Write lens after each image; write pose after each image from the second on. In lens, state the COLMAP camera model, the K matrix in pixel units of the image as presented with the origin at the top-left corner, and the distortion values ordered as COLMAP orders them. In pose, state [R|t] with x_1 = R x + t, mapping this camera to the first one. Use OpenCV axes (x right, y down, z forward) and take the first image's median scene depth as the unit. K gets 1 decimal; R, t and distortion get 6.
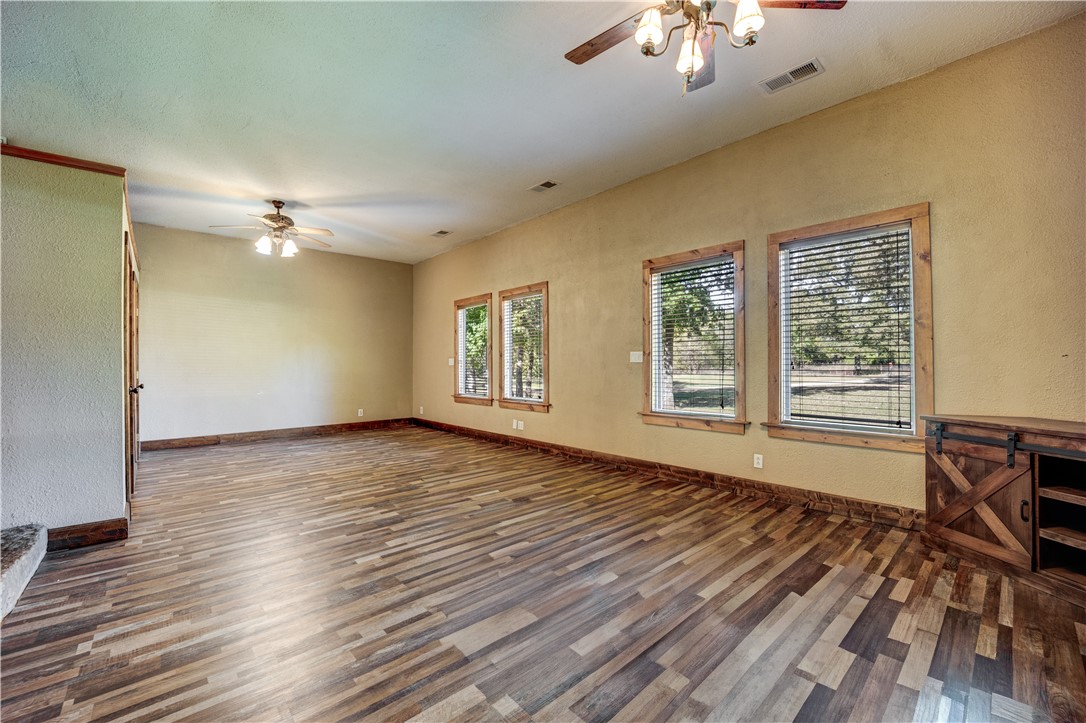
lens RADIAL K [[439.4, 0, 543.4], [0, 439.4, 362.0], [0, 0, 1]] dist [-0.019129, -0.001784]
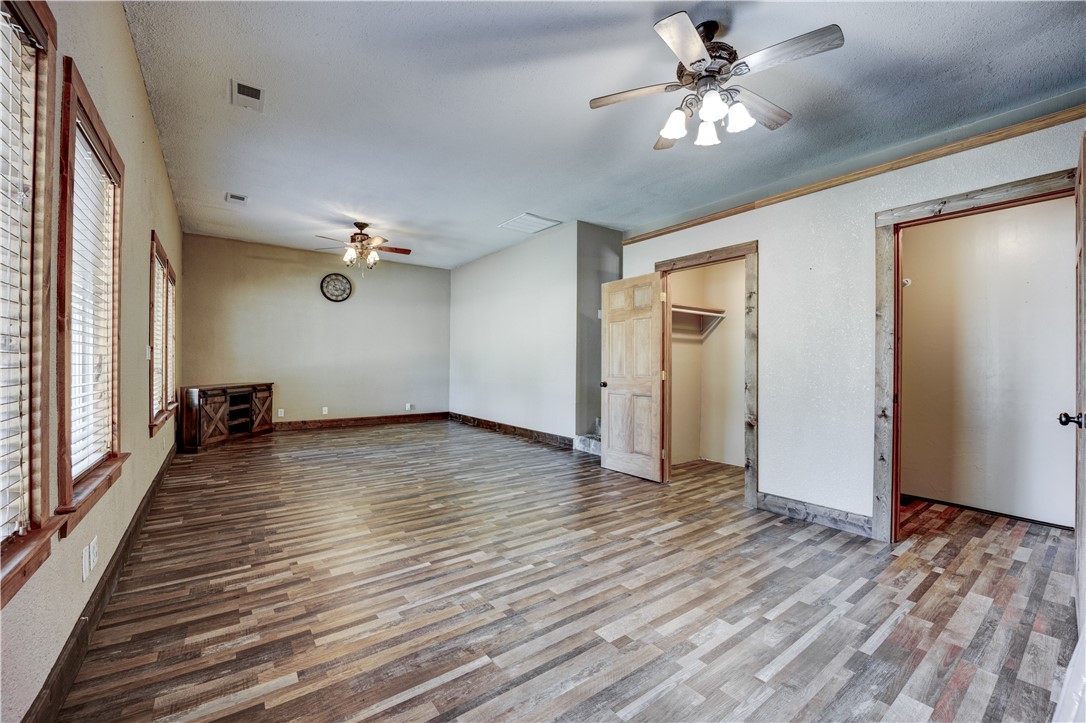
lens RADIAL K [[439.4, 0, 542.9], [0, 439.4, 364.2], [0, 0, 1]] dist [-0.019129, -0.001784]
pose [[-0.995497, -0.003727, 0.094719, -0.731680], [-0.004418, 0.999965, -0.007087, 0.014706], [-0.094689, -0.007474, -0.995479, 2.323207]]
